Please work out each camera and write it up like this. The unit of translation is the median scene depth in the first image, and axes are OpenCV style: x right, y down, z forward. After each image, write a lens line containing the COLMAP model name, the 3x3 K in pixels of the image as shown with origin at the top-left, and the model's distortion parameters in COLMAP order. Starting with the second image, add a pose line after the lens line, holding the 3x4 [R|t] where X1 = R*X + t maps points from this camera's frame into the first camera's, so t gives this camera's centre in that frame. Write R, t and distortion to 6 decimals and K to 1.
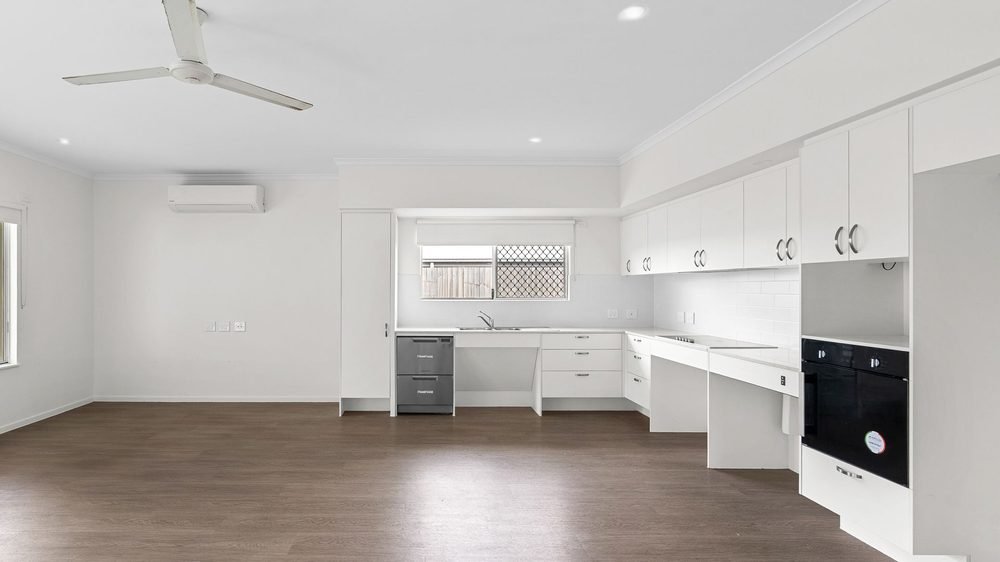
lens RADIAL K [[482.8, 0, 416.9], [0, 482.8, 294.6], [0, 0, 1]] dist [-0.001786, -0.000239]
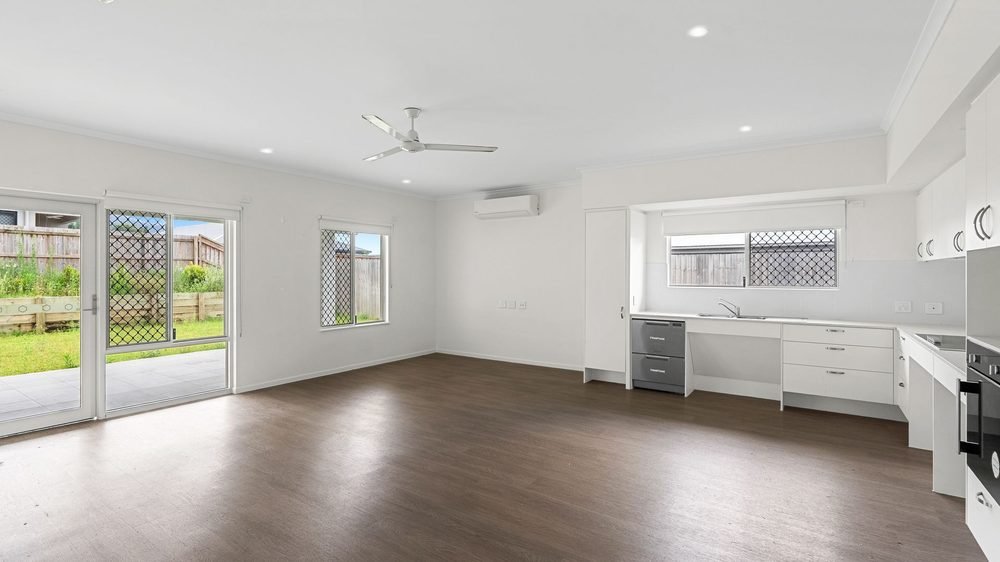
lens RADIAL K [[463.4, 0, 500.0], [0, 463.4, 281.0], [0, 0, 1]] dist [-0.002007, -0.000414]
pose [[0.830028, 0.009872, -0.557635, 0.300104], [-0.008038, 0.999951, 0.005739, -0.004893], [0.557664, -0.000281, 0.830066, -0.067310]]
